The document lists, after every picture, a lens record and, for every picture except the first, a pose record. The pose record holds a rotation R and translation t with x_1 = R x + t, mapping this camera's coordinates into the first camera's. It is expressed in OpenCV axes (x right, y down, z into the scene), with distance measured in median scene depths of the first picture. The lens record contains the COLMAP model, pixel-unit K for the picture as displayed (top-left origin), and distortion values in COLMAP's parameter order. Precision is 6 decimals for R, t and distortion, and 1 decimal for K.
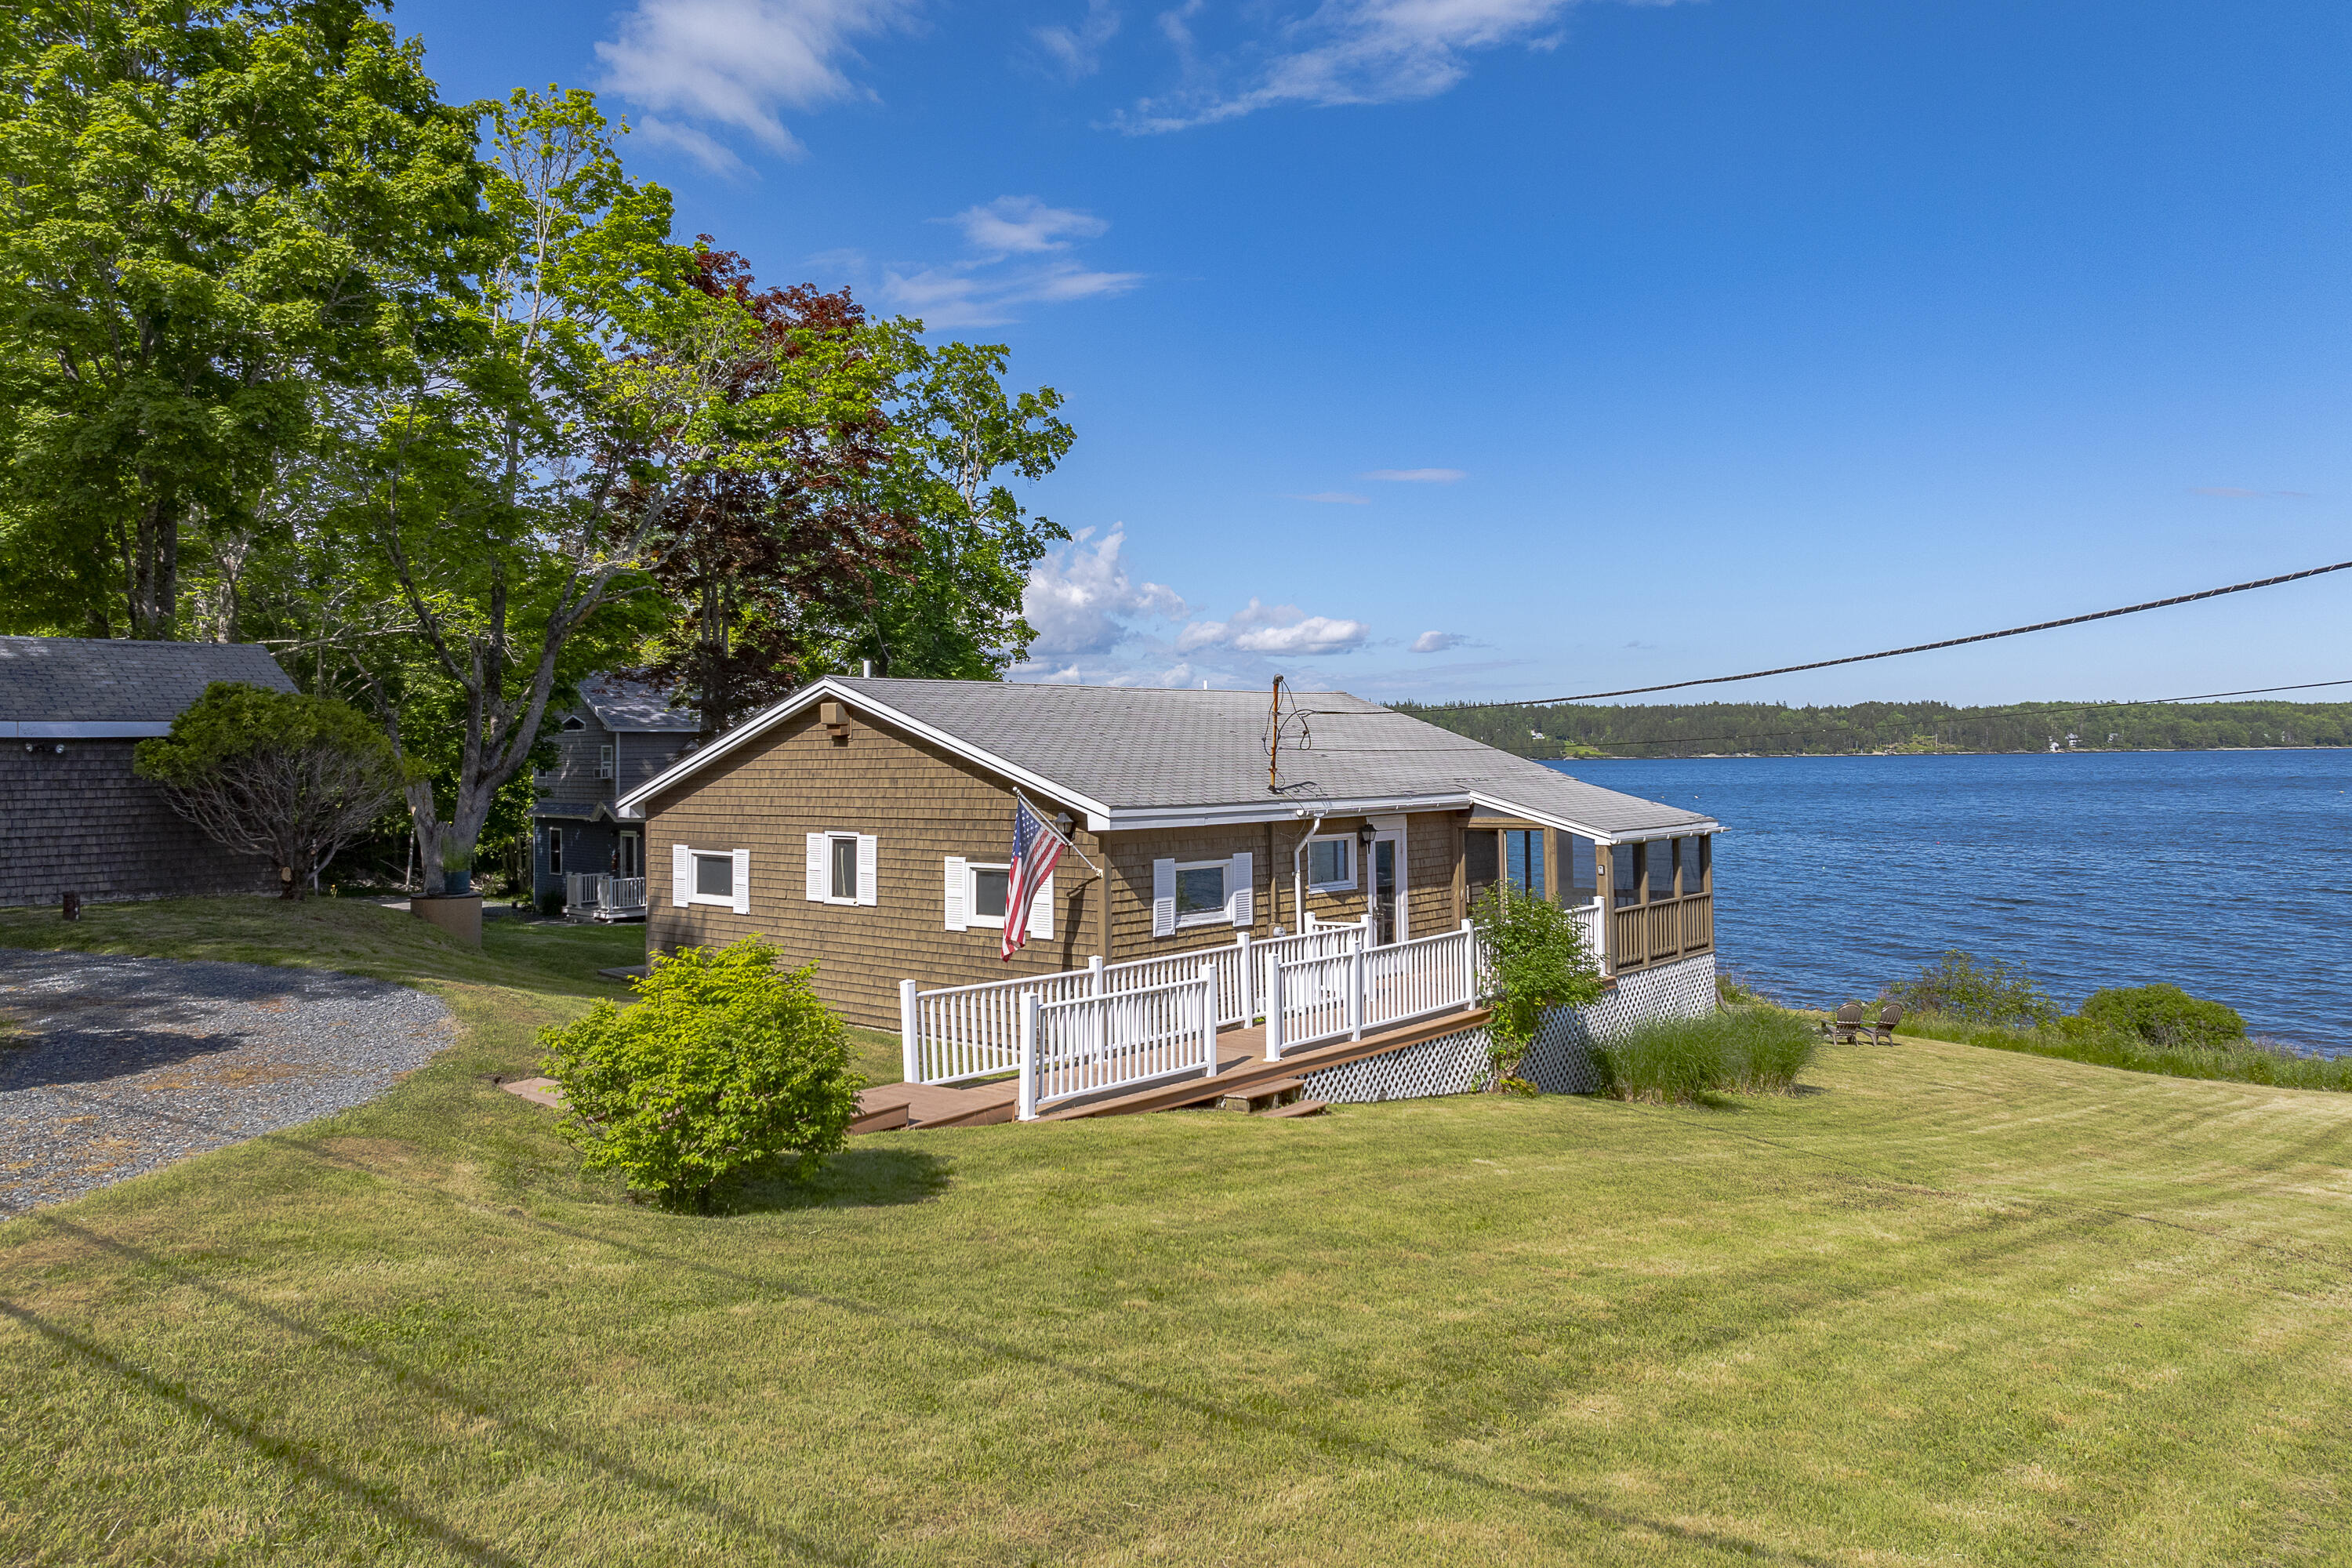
lens RADIAL K [[1654.7, 0, 1175.8], [0, 1654.7, 703.2], [0, 0, 1]] dist [-0.015501, -0.002463]
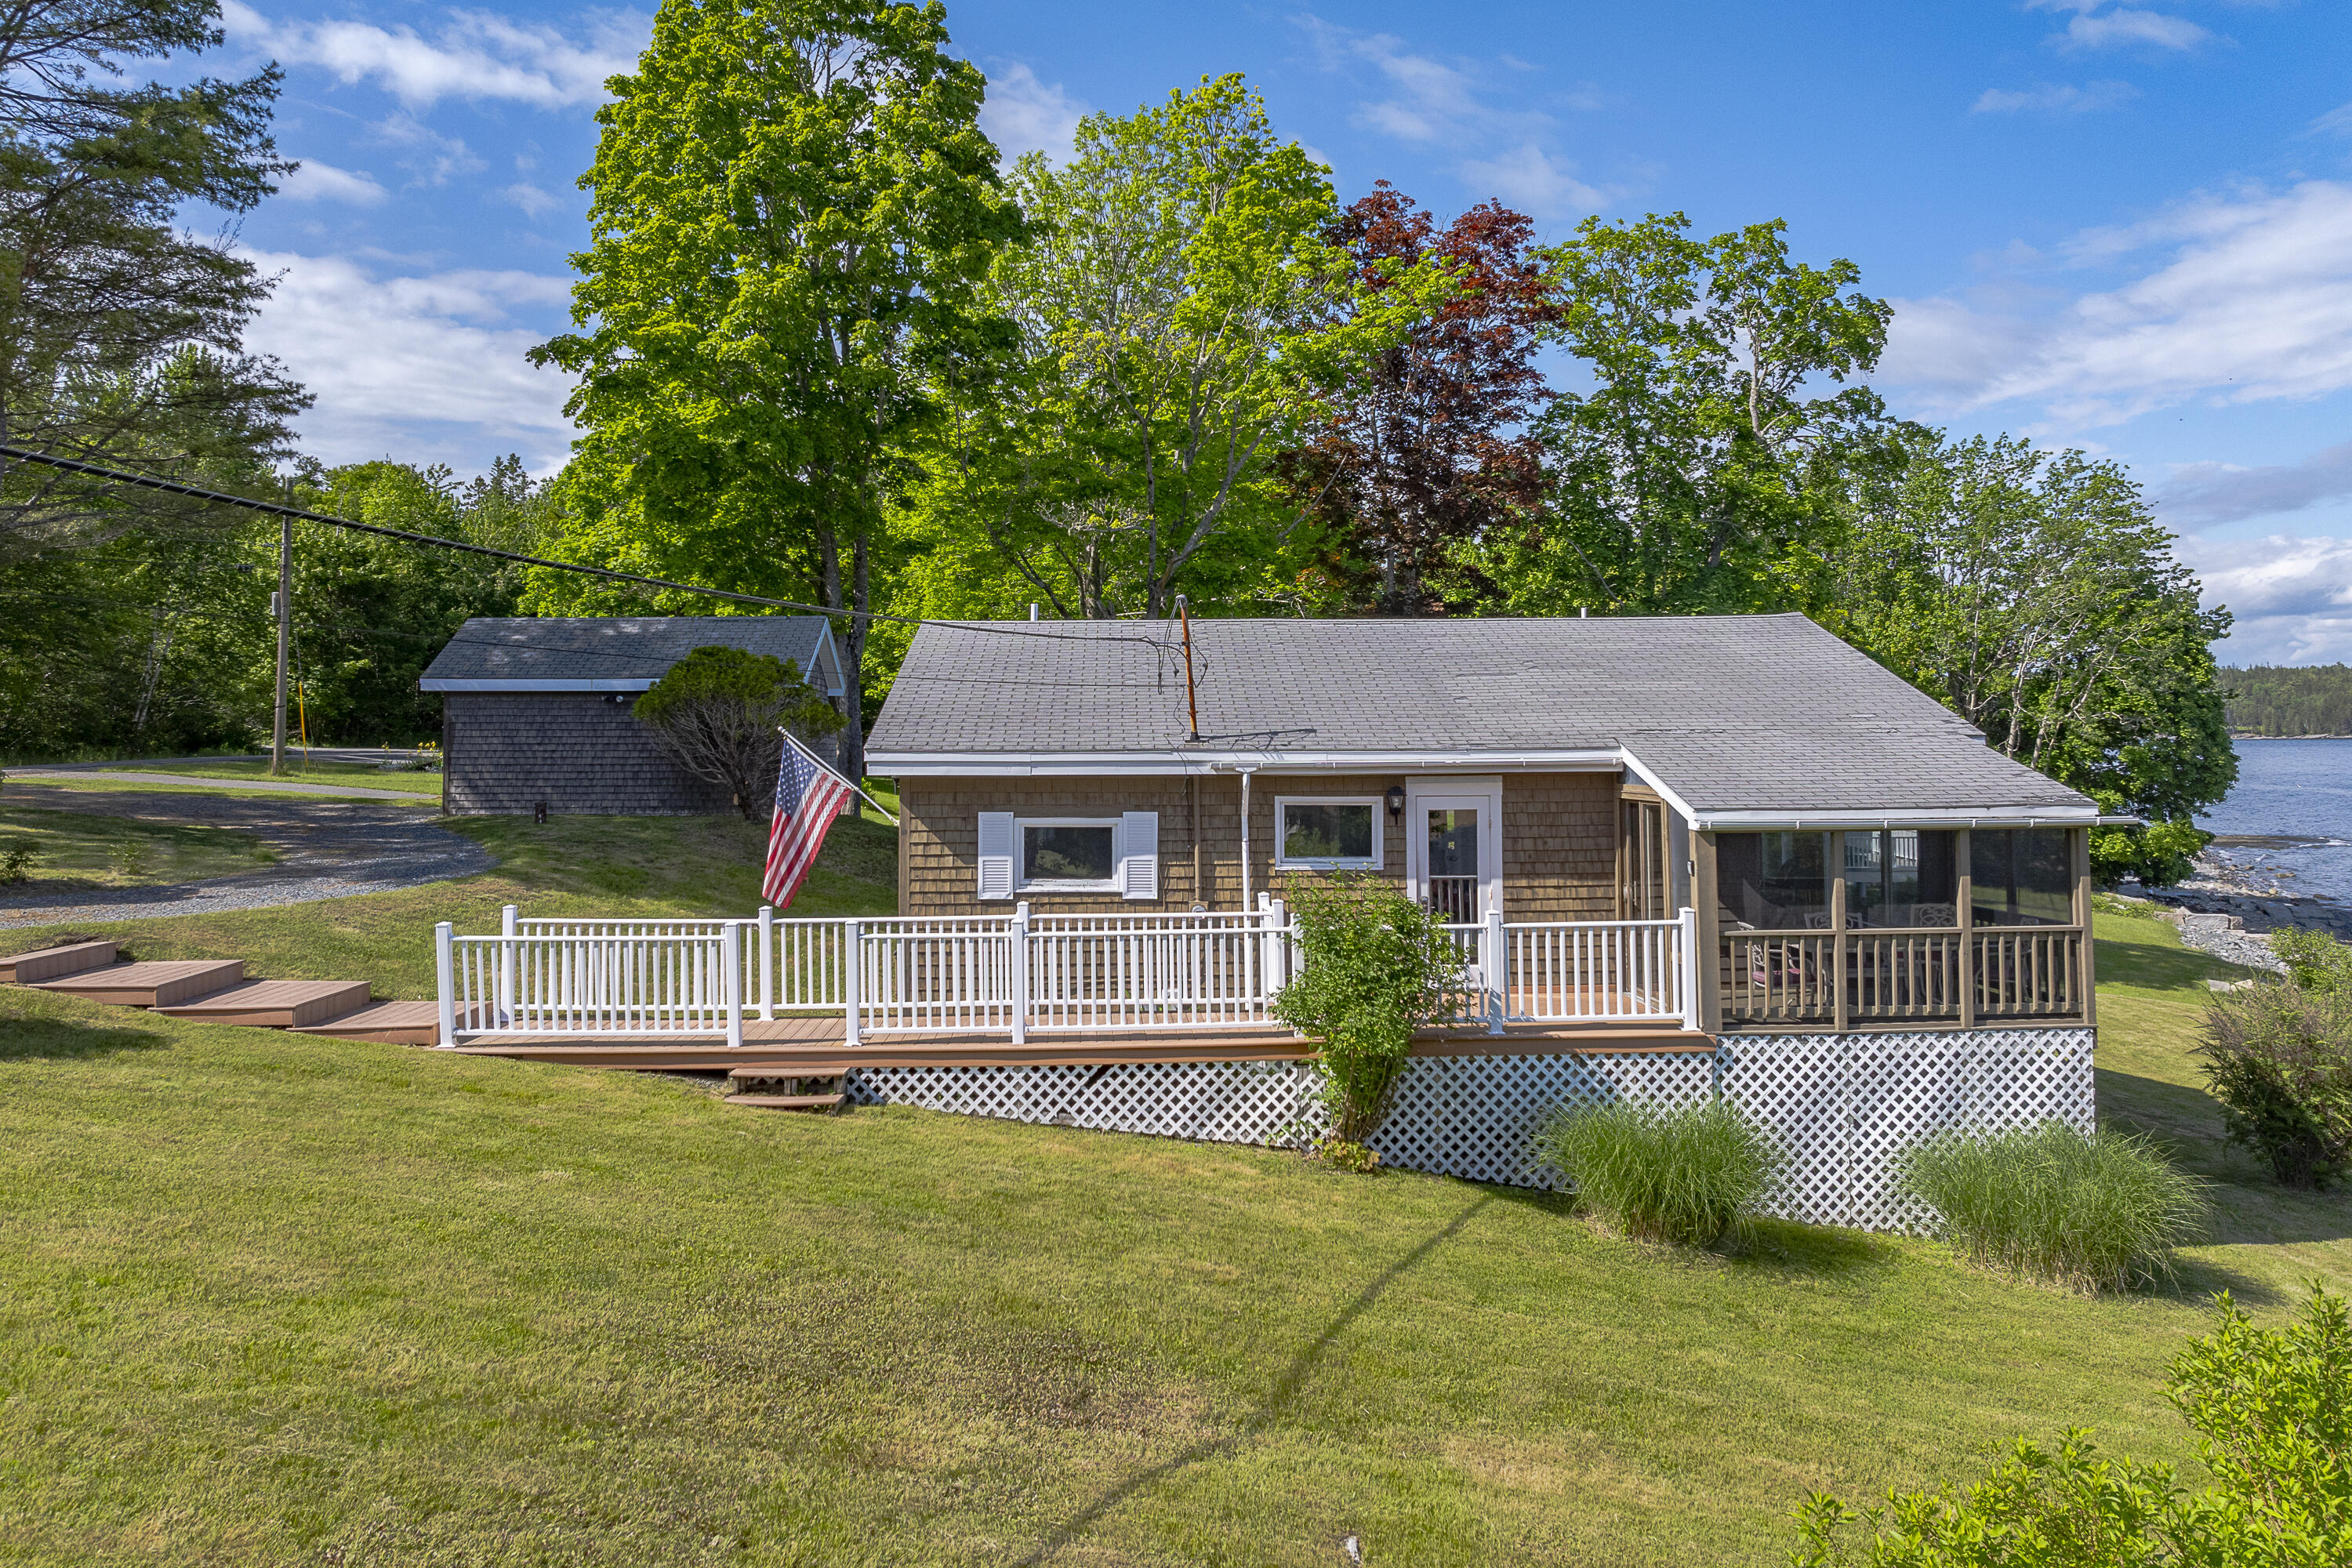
lens RADIAL K [[1635.8, 0, 1176.3], [0, 1635.8, 703.7], [0, 0, 1]] dist [-0.010428, -0.003326]
pose [[0.666010, -0.005016, -0.745926, 0.649499], [0.021314, 0.999697, 0.012308, 0.025407], [0.745638, -0.024096, 0.665915, 0.453472]]
